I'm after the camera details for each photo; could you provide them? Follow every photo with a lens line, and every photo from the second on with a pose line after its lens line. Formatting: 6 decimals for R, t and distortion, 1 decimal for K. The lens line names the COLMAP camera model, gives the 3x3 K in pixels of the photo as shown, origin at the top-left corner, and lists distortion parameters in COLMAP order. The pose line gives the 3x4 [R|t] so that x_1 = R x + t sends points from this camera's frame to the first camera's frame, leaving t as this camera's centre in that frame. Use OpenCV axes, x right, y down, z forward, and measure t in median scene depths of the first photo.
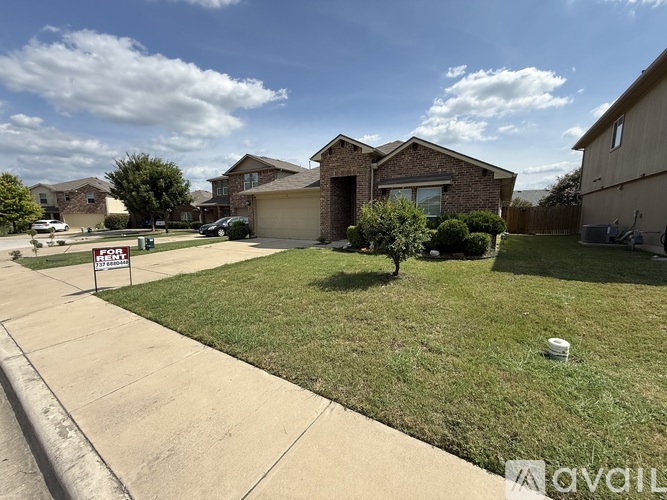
lens RADIAL K [[265.6, 0, 333.5], [0, 265.6, 250.0], [0, 0, 1]] dist [0.002492, 0.000411]
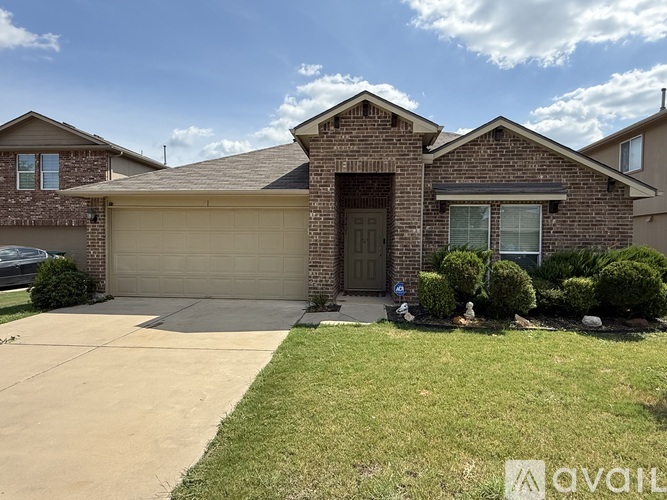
lens RADIAL K [[371.0, 0, 333.5], [0, 371.0, 250.0], [0, 0, 1]] dist [0.004463, -0.015158]
pose [[0.885495, 0.003641, 0.464635, -0.309683], [0.045371, 0.994513, -0.094260, -0.060547], [-0.462429, 0.104548, 0.880471, 0.381385]]
